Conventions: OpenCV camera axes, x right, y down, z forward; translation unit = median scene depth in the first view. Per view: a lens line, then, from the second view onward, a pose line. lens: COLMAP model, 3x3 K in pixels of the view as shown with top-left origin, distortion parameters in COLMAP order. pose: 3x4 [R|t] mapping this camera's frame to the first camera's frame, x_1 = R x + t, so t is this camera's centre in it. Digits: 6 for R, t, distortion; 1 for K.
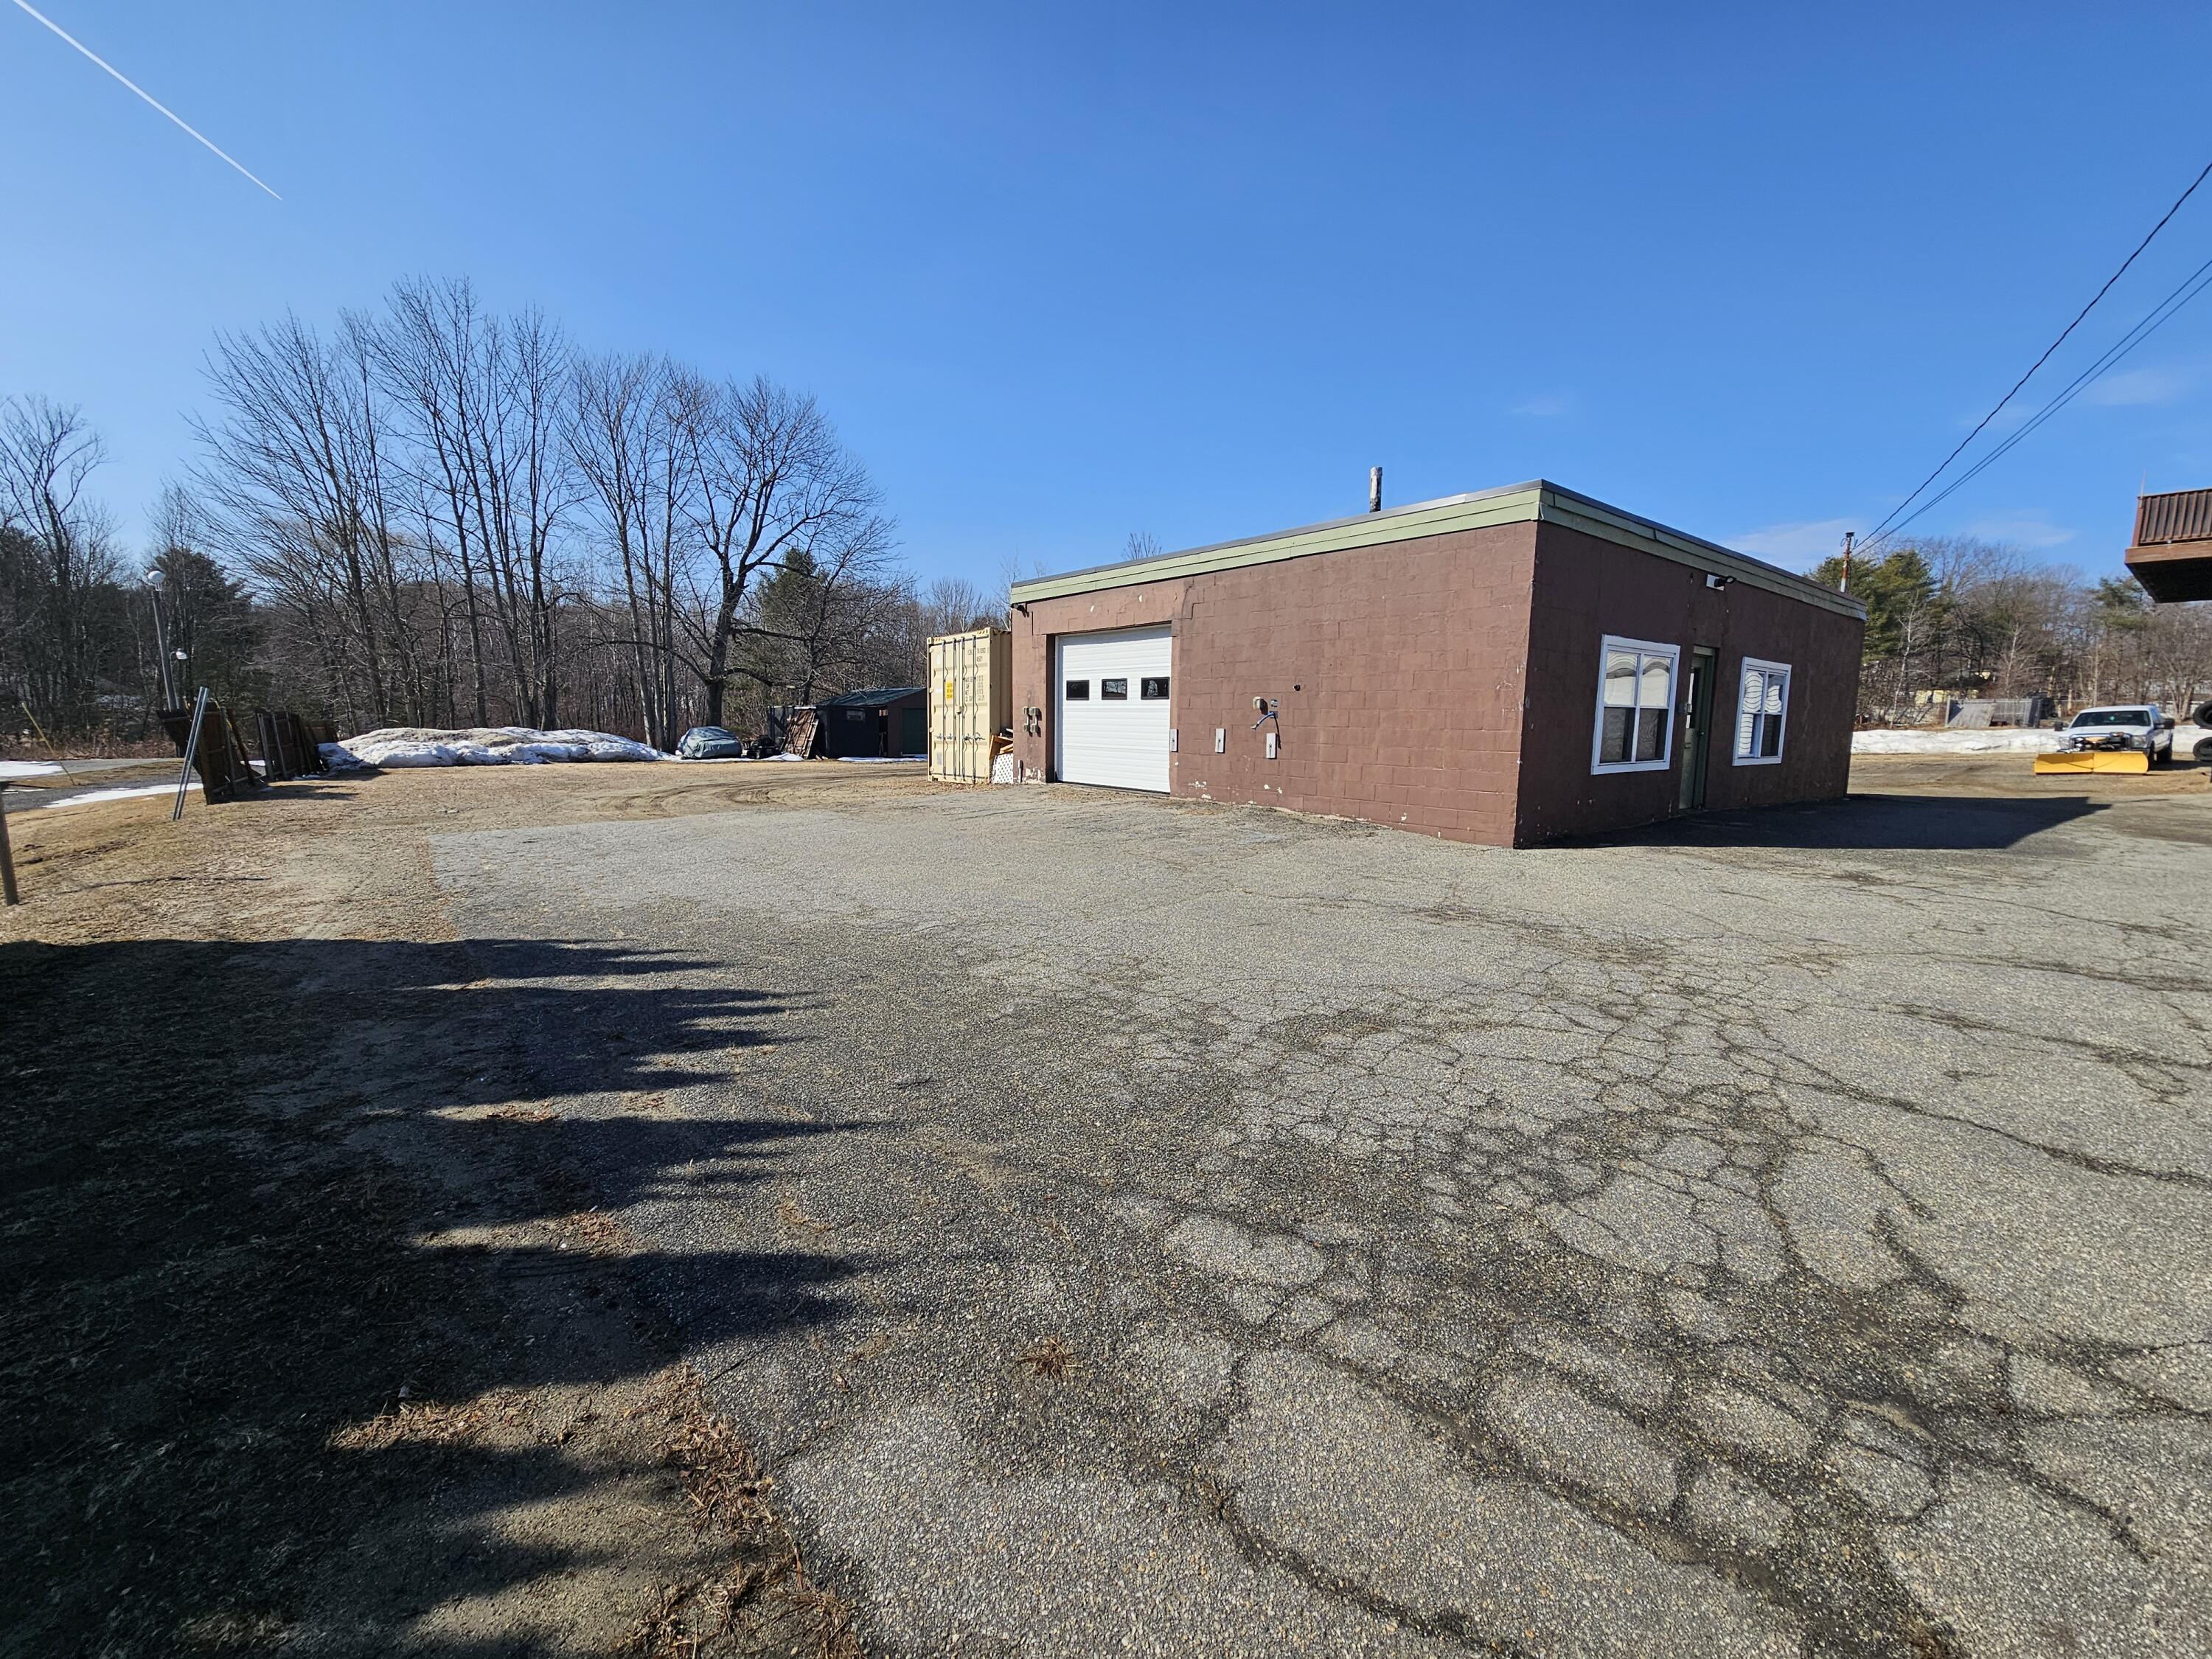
lens RADIAL K [[905.8, 0, 1106.0], [0, 905.8, 829.5], [0, 0, 1]] dist [0.000674, -0.000246]
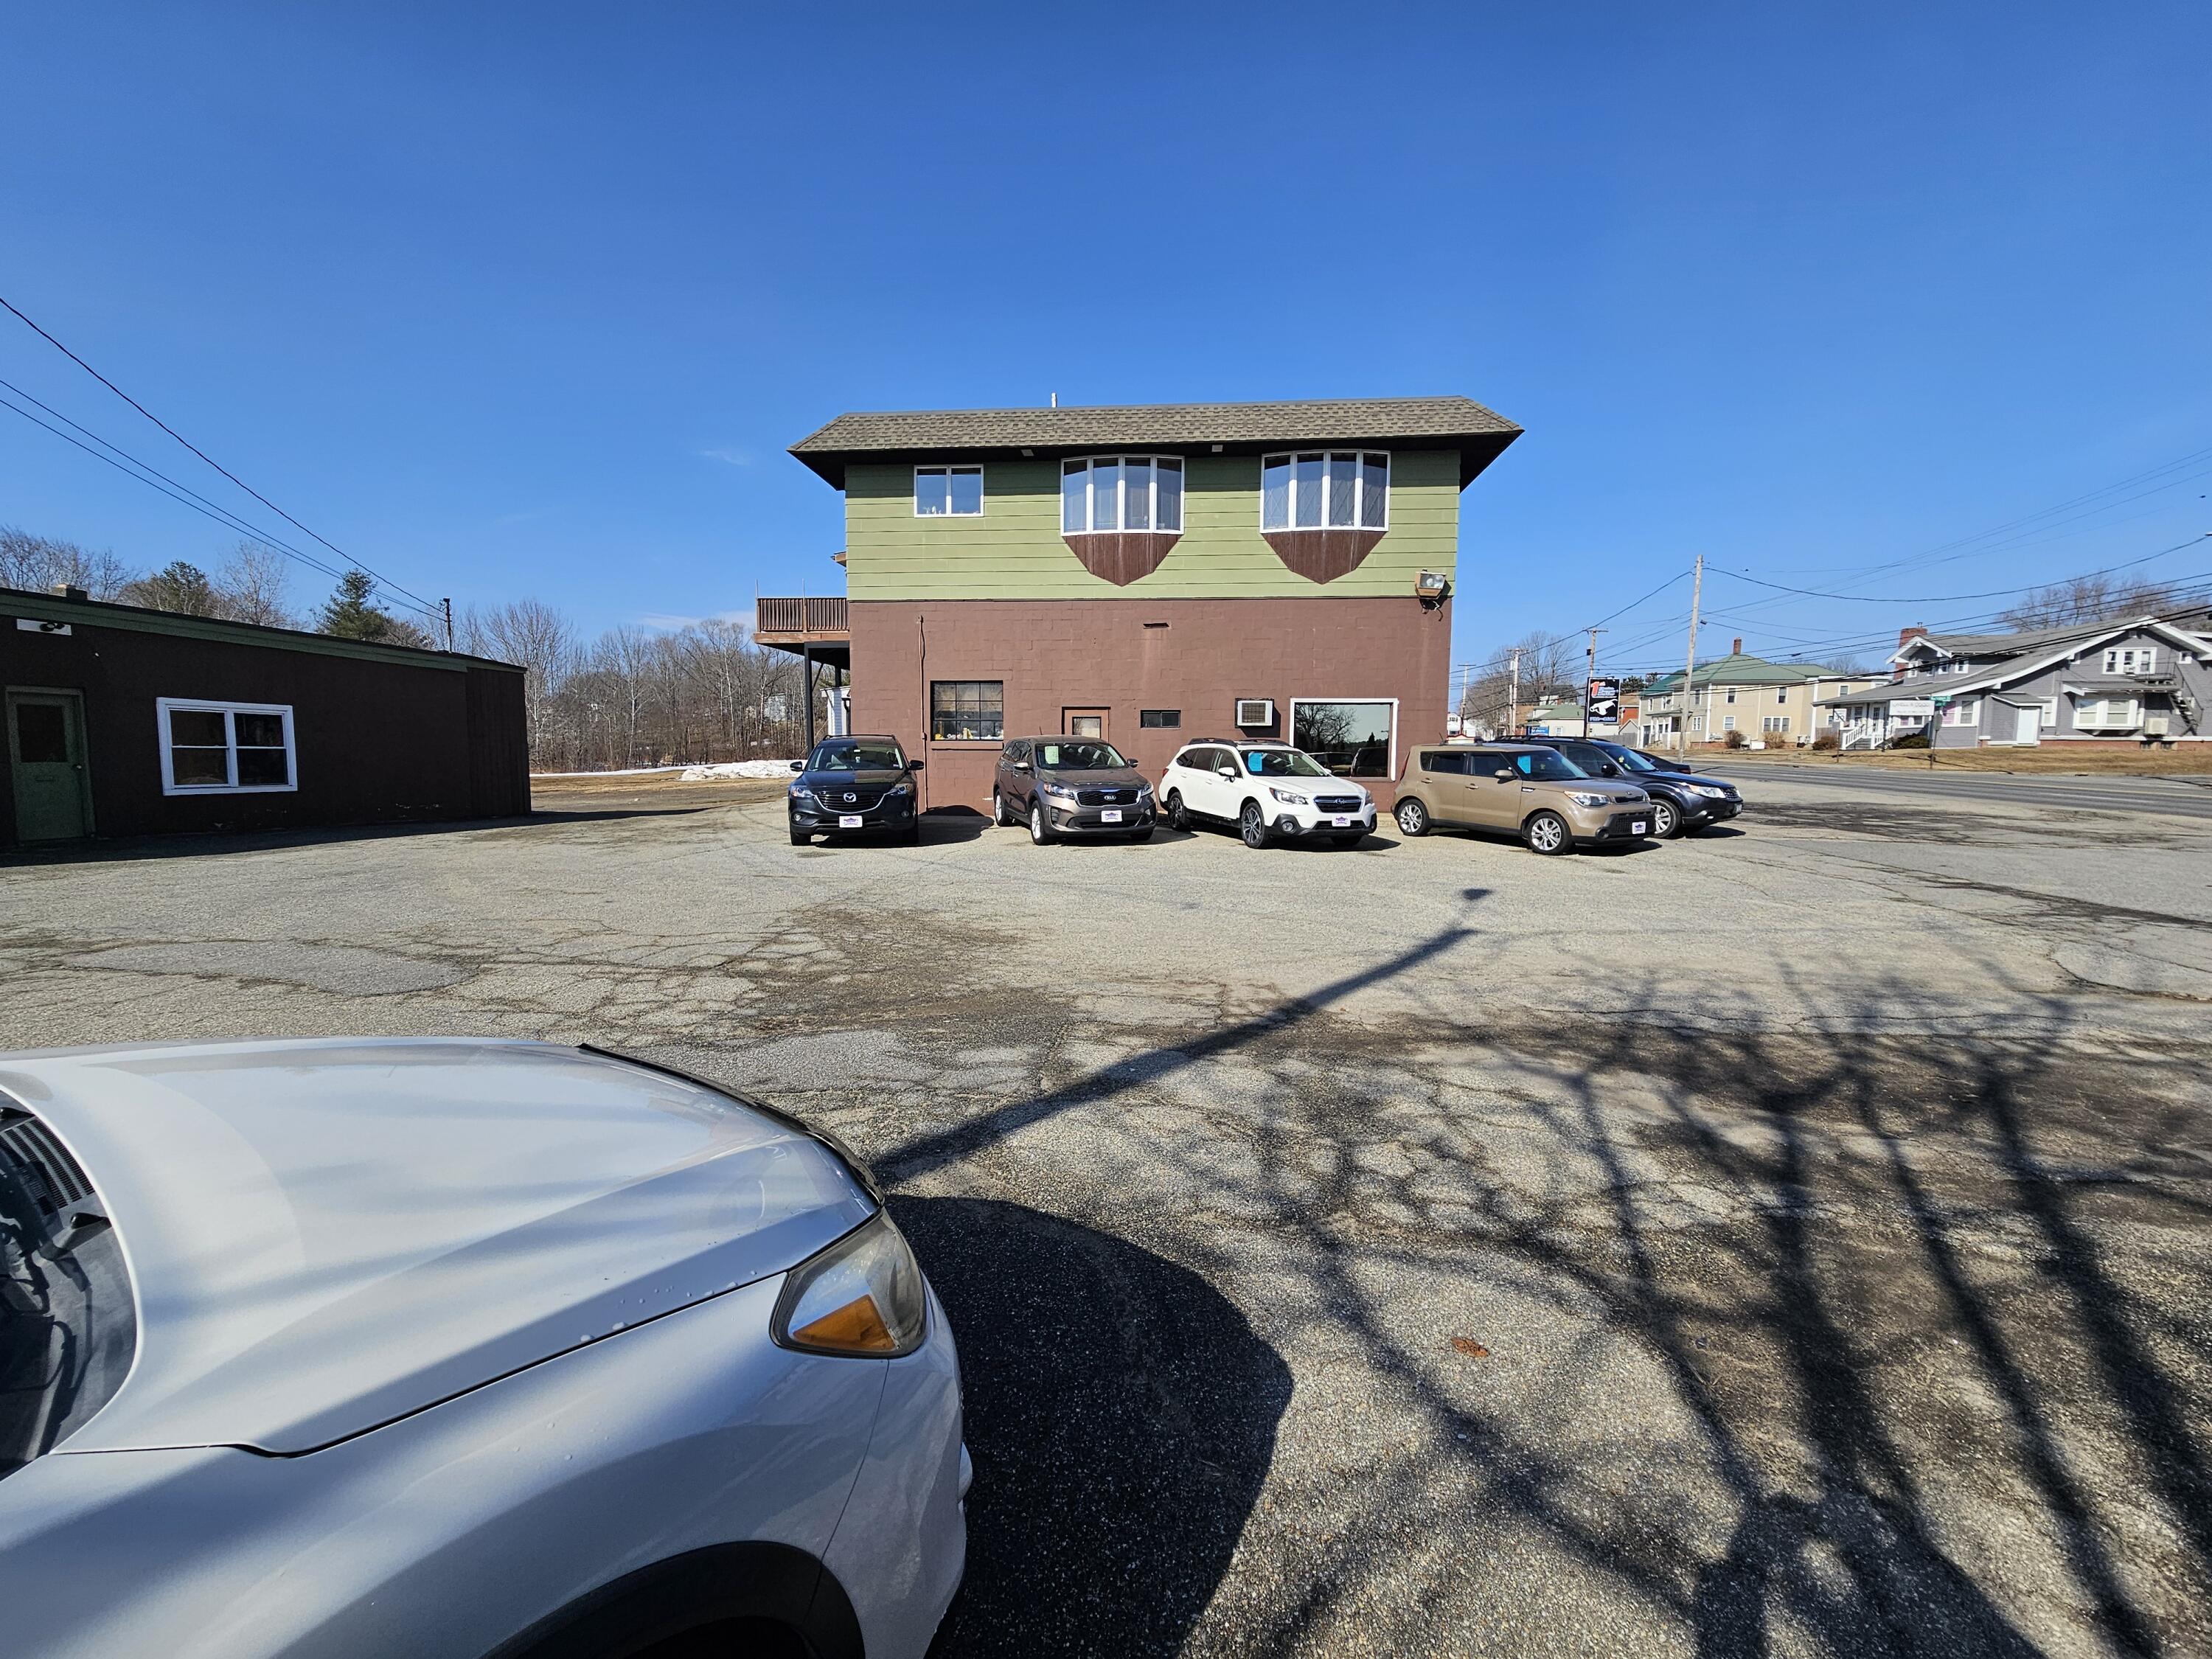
lens RADIAL K [[905.8, 0, 1106.0], [0, 905.8, 829.5], [0, 0, 1]] dist [0.000674, -0.000246]
pose [[0.684109, -0.067438, 0.726256, 0.509618], [0.090870, 0.995839, 0.006875, 0.054660], [-0.723698, 0.061291, 0.687390, -0.461236]]
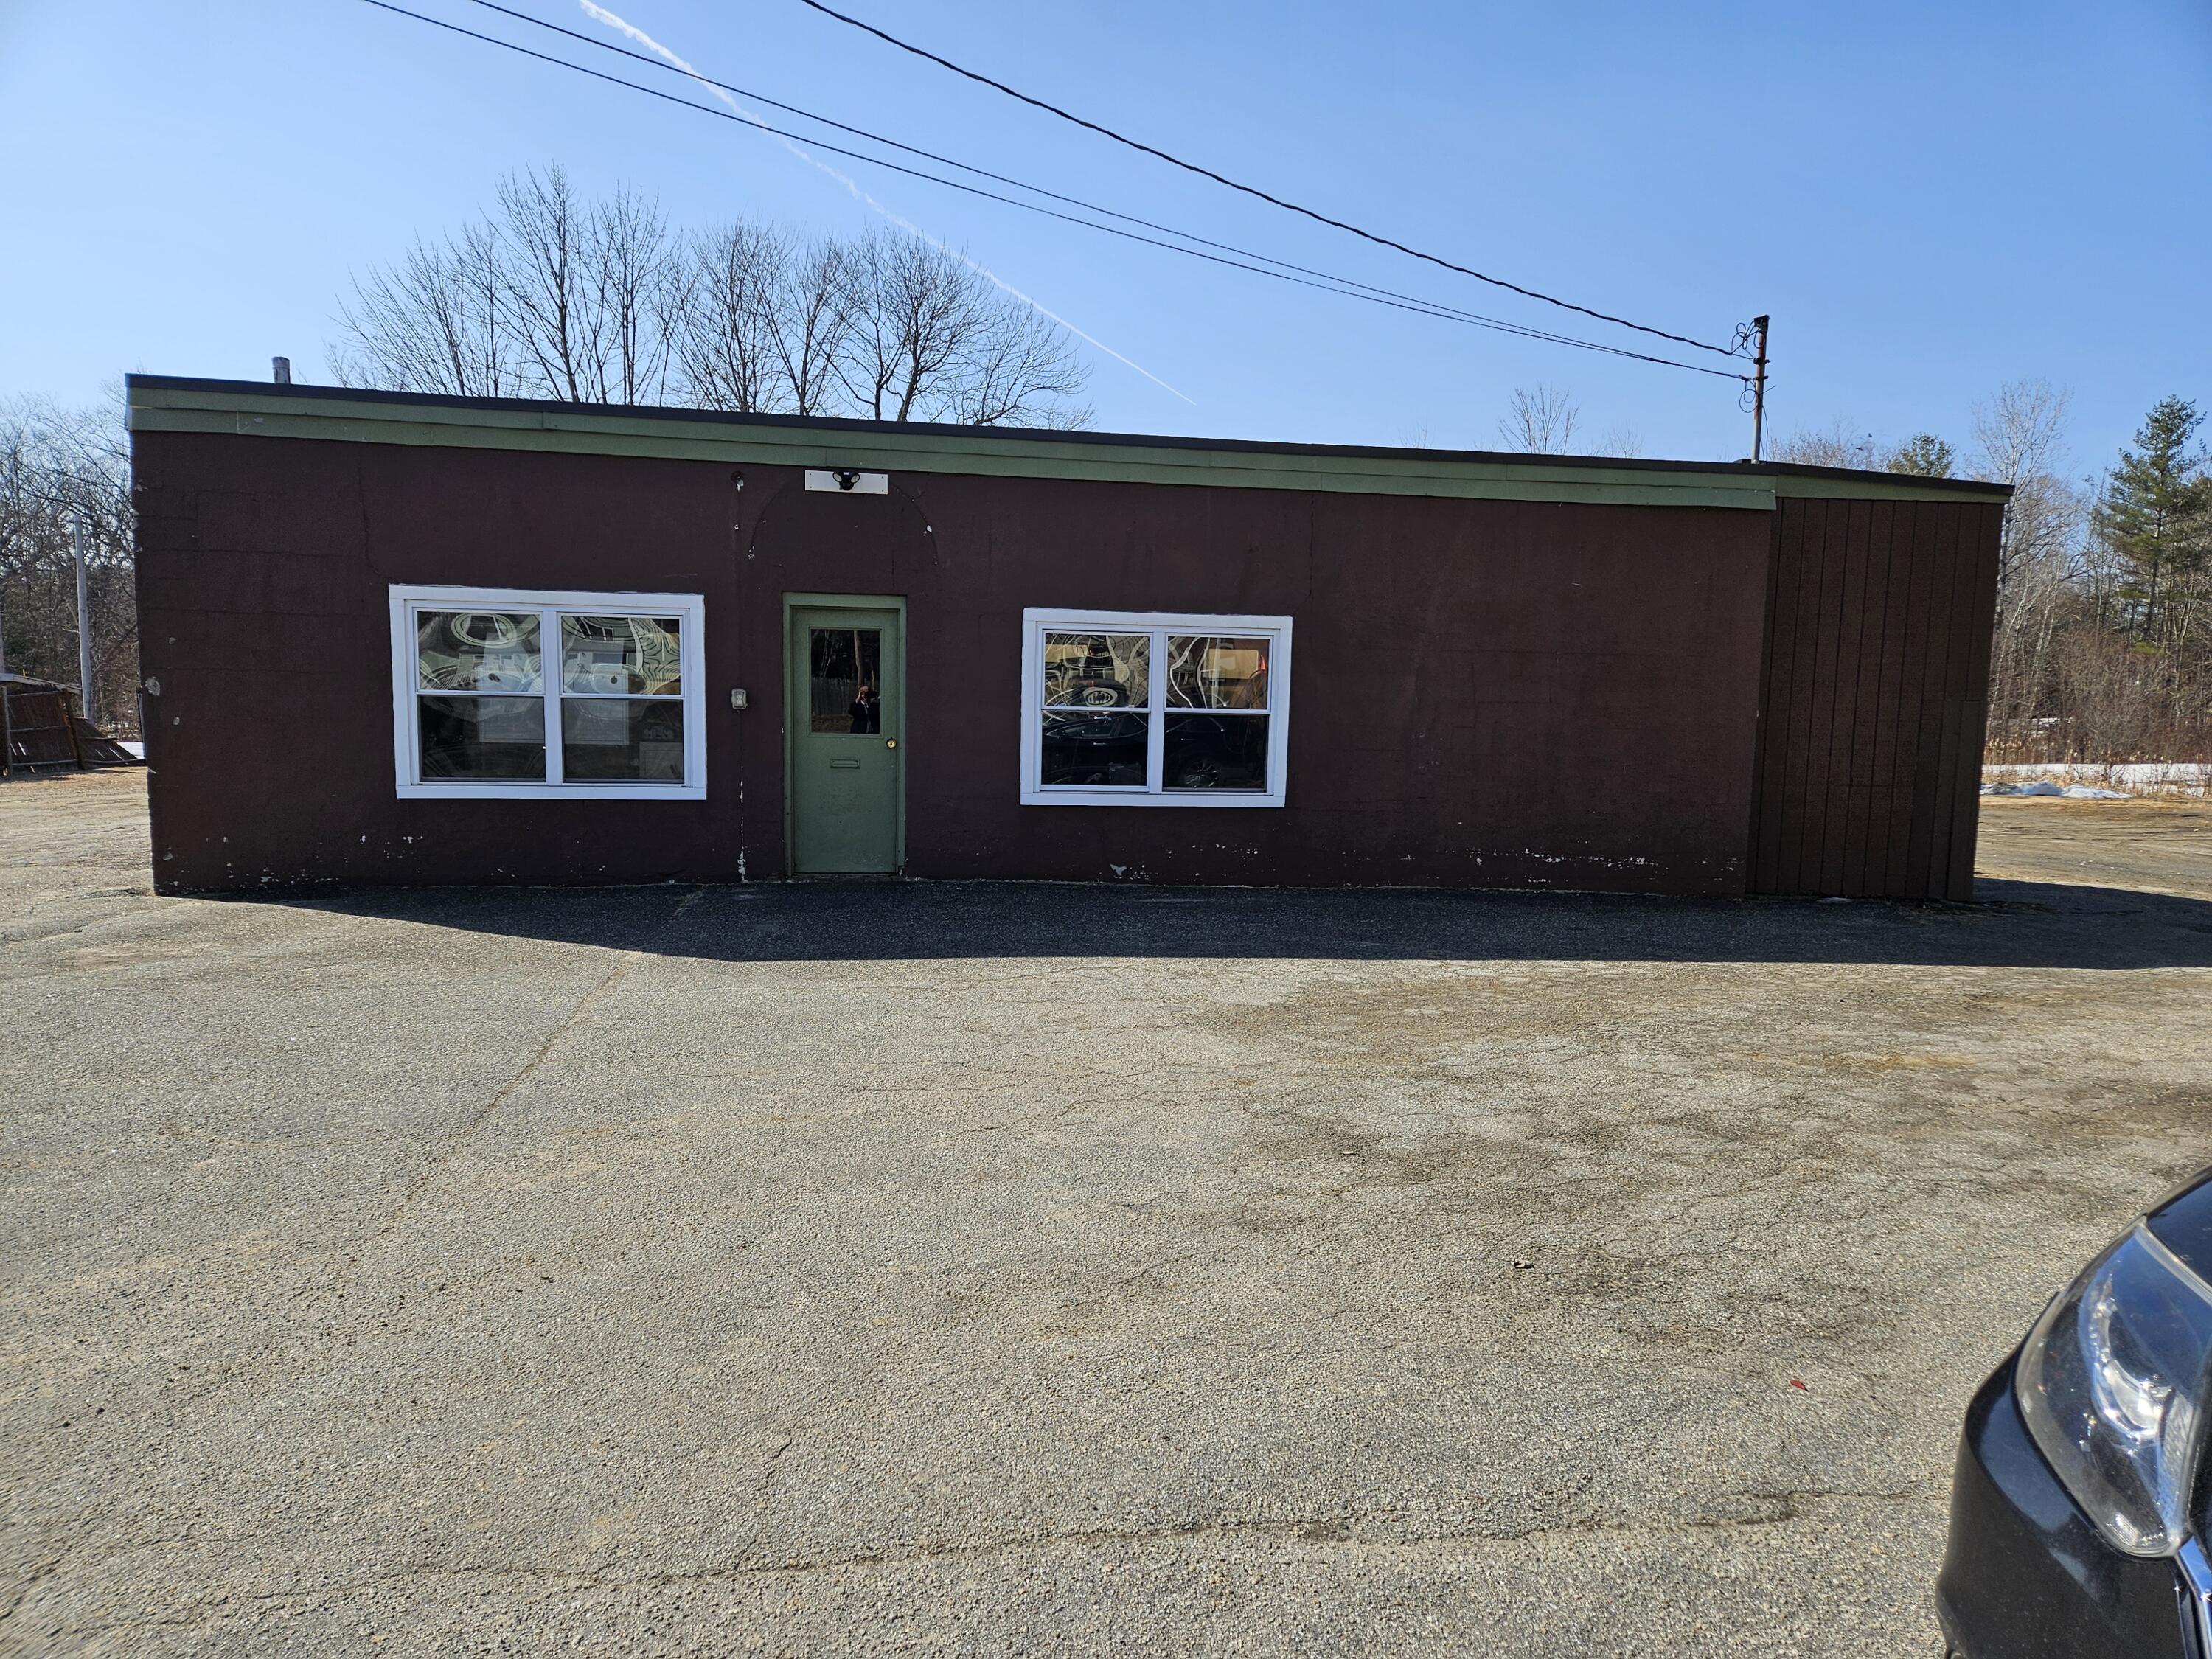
lens RADIAL K [[1421.2, 0, 1143.0], [0, 1421.2, 832.7], [0, 0, 1]] dist [0.068849, -0.001295]
pose [[0.873514, 0.051356, -0.484083, 0.900087], [-0.066351, 0.997700, -0.013884, -0.031787], [0.482257, 0.044247, 0.874912, 0.198899]]
